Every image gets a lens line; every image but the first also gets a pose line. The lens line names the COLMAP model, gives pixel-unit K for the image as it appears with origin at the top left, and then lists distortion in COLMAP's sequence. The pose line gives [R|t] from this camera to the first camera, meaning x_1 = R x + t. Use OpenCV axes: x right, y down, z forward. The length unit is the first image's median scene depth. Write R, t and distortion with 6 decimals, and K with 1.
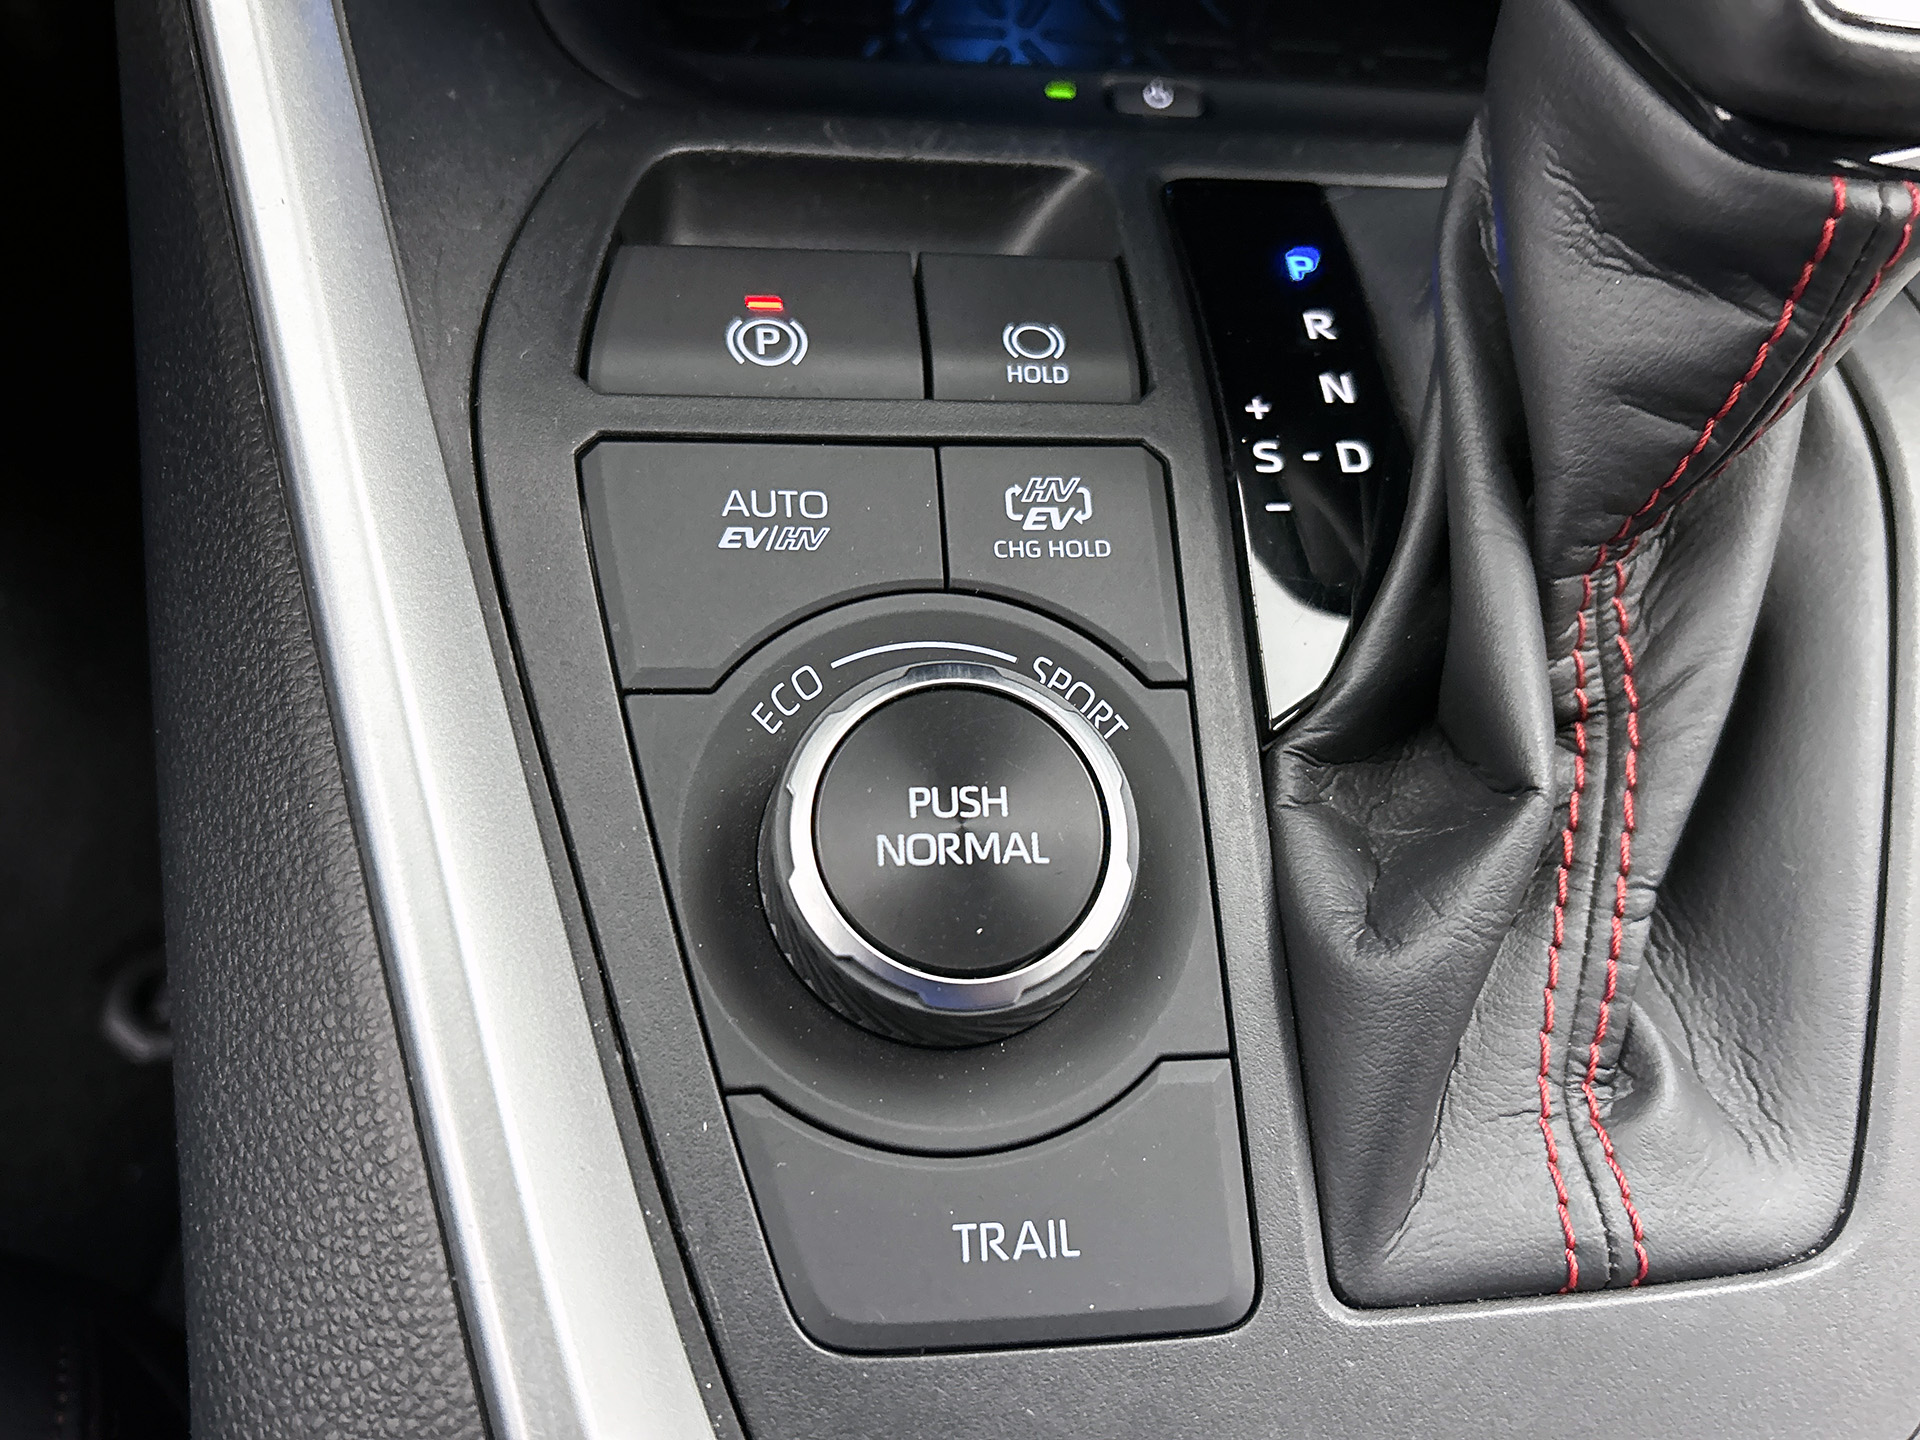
lens RADIAL K [[1700.1, 0, 951.5], [0, 1700.1, 749.8], [0, 0, 1]] dist [0.004828, -0.010178]
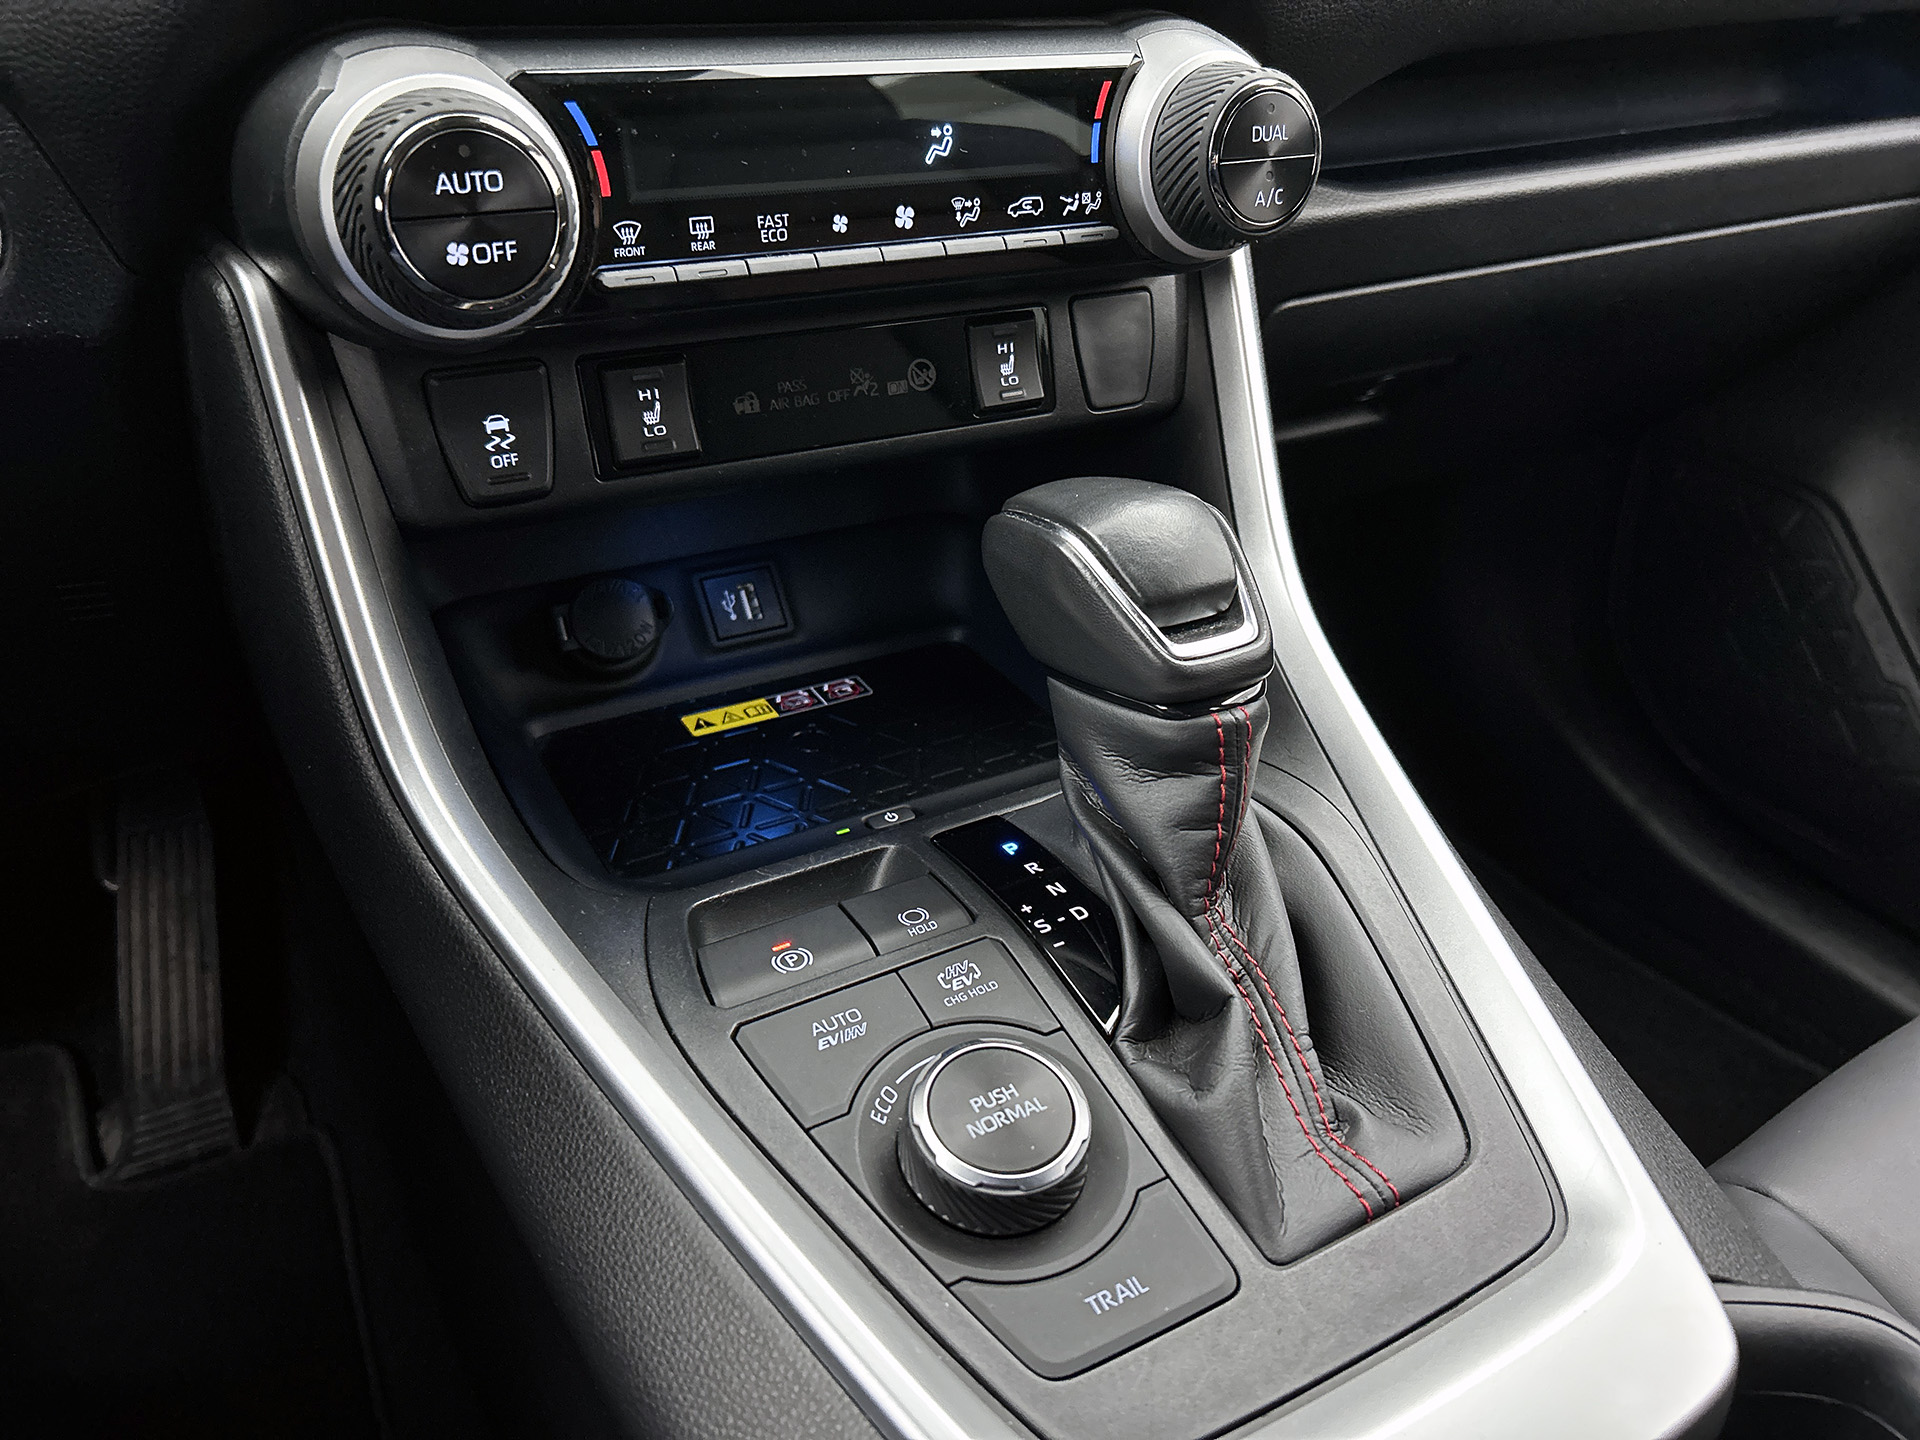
lens RADIAL K [[1482.5, 0, 977.6], [0, 1482.5, 724.2], [0, 0, 1]] dist [0.049270, -0.125769]
pose [[0.900638, -0.307547, 0.307029, -0.379143], [0.416359, 0.813059, -0.406916, 0.343783], [-0.124487, 0.494318, 0.860321, -0.672687]]
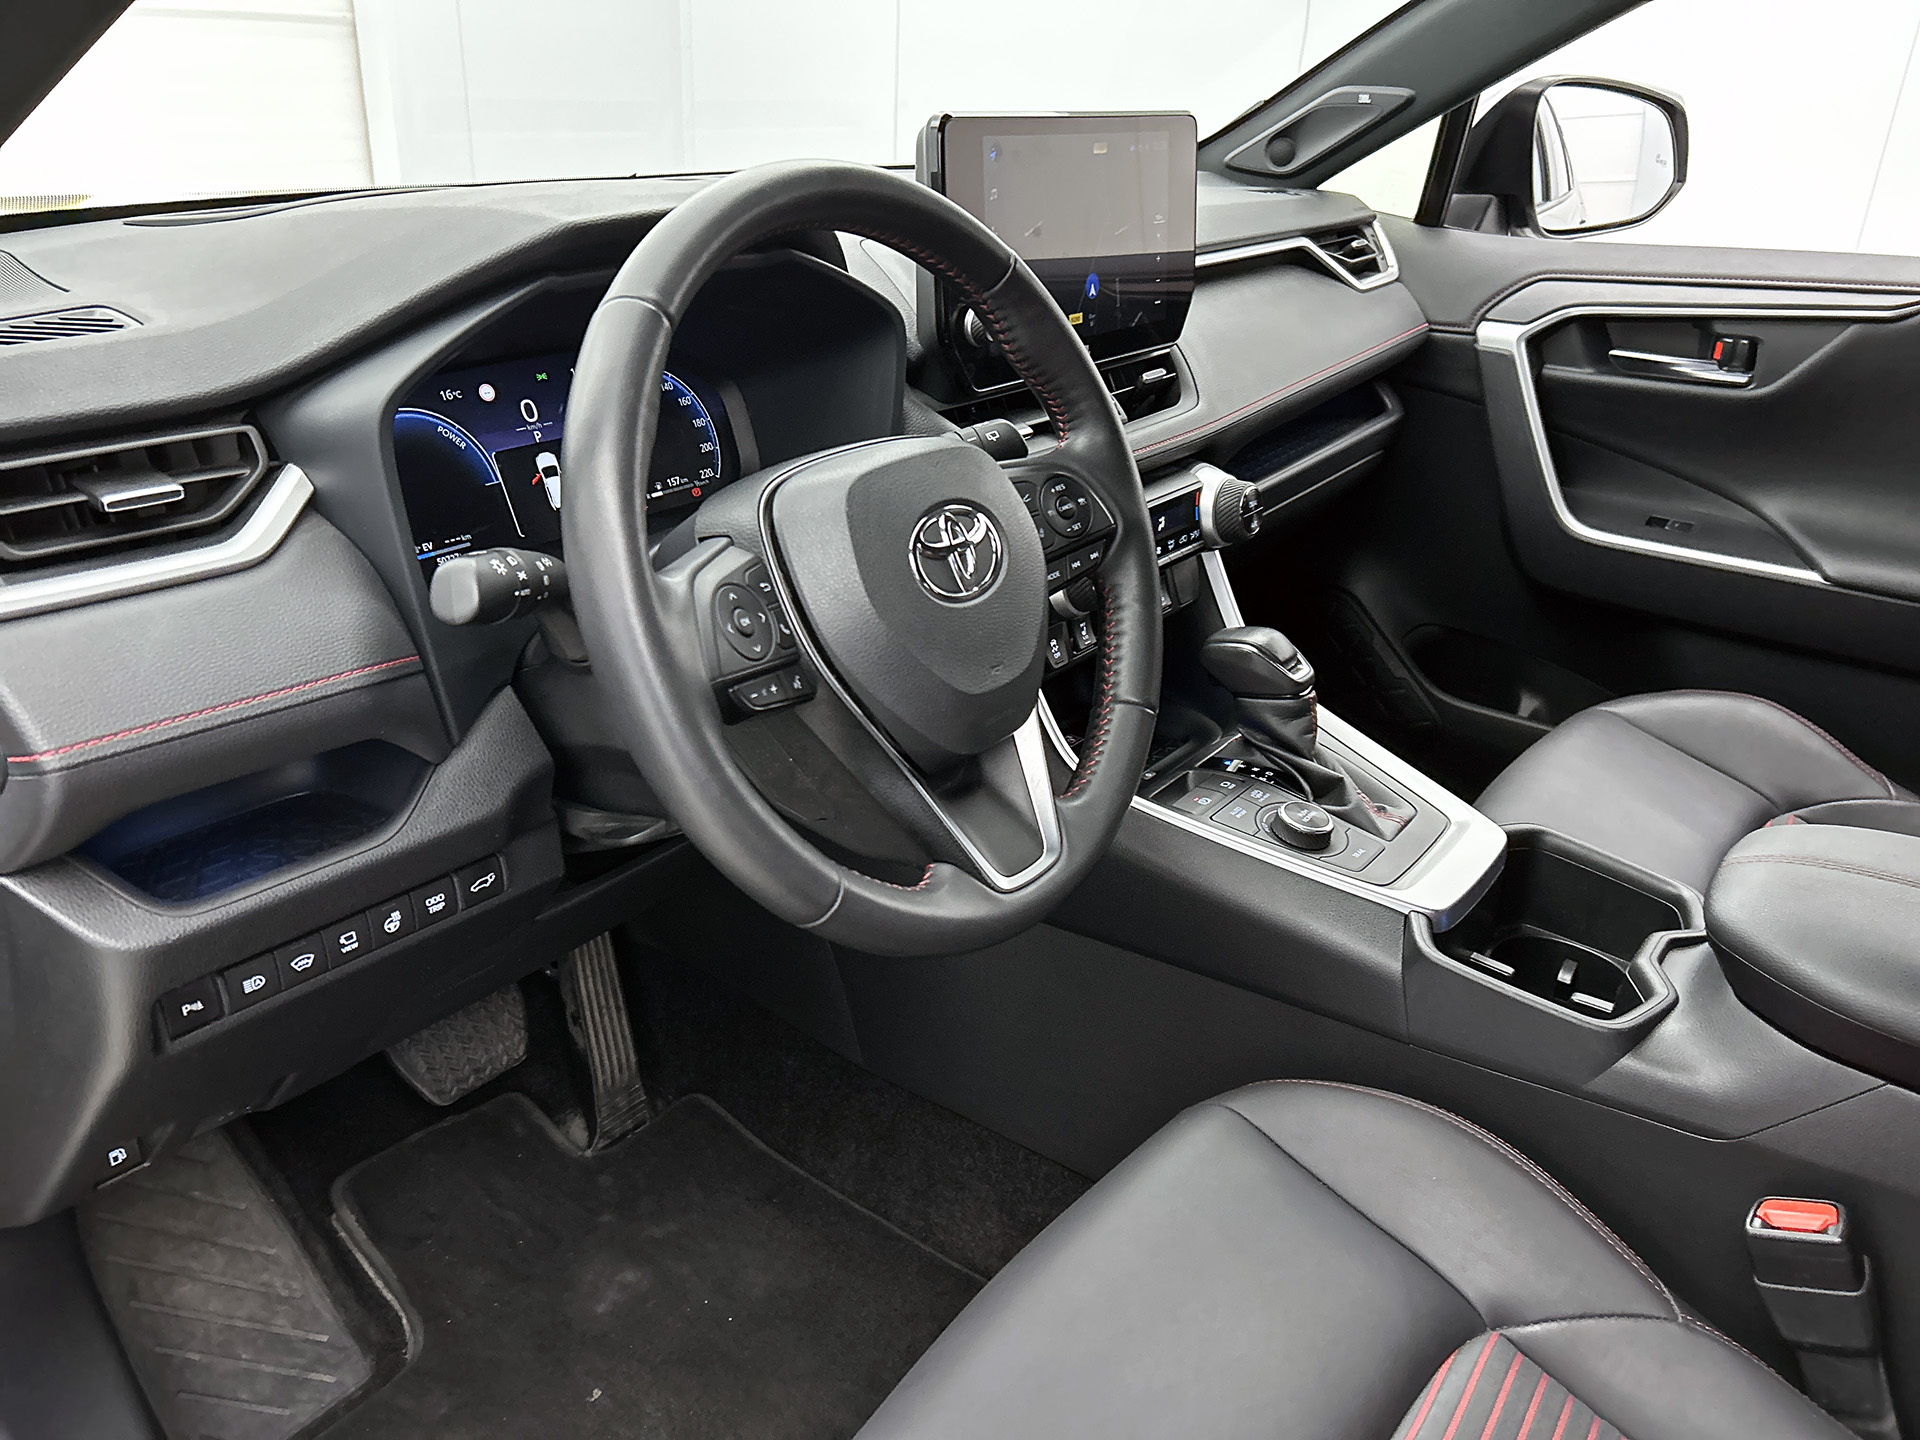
lens RADIAL K [[1467.7, 0, 958.4], [0, 1467.7, 733.1], [0, 0, 1]] dist [0.043866, -0.008859]
pose [[0.666068, -0.419778, 0.616555, -3.889305], [0.688032, 0.664982, -0.290535, 0.515914], [-0.288038, 0.617726, 0.731744, -2.729348]]
